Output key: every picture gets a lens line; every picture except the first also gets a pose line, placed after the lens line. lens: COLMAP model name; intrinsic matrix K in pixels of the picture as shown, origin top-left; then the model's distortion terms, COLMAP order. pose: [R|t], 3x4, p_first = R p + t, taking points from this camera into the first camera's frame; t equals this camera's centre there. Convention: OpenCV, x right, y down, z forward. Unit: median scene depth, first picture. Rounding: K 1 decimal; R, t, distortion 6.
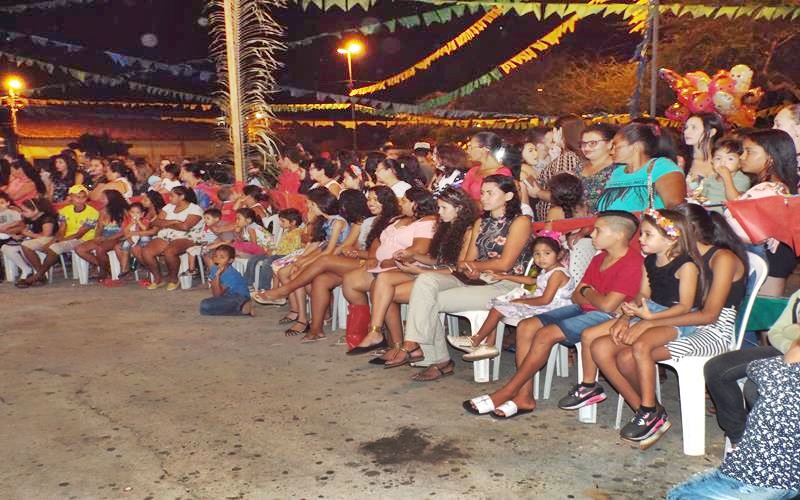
lens RADIAL K [[792.7, 0, 400.0], [0, 792.7, 250.0], [0, 0, 1]] dist [0.091946, -0.000669]
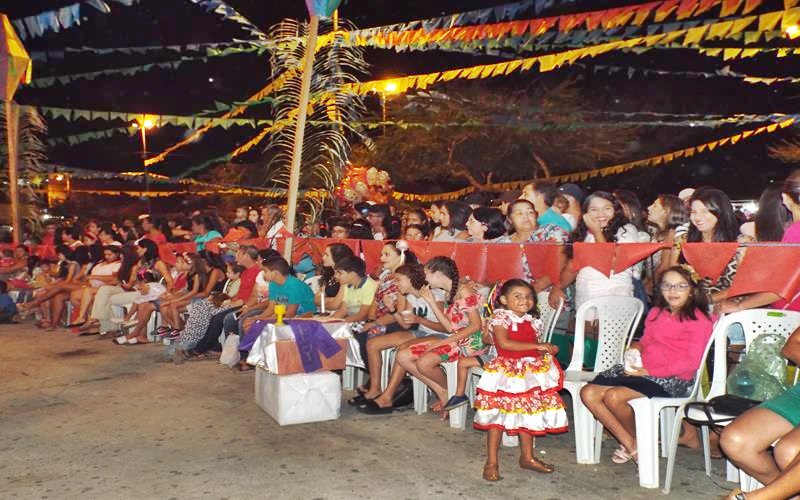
lens RADIAL K [[792.7, 0, 400.0], [0, 792.7, 250.0], [0, 0, 1]] dist [0.091946, -0.000669]
pose [[0.976007, -0.002041, 0.217731, 0.237179], [0.018217, 0.997216, -0.072311, 0.073501], [-0.216977, 0.074542, 0.973327, -0.874051]]
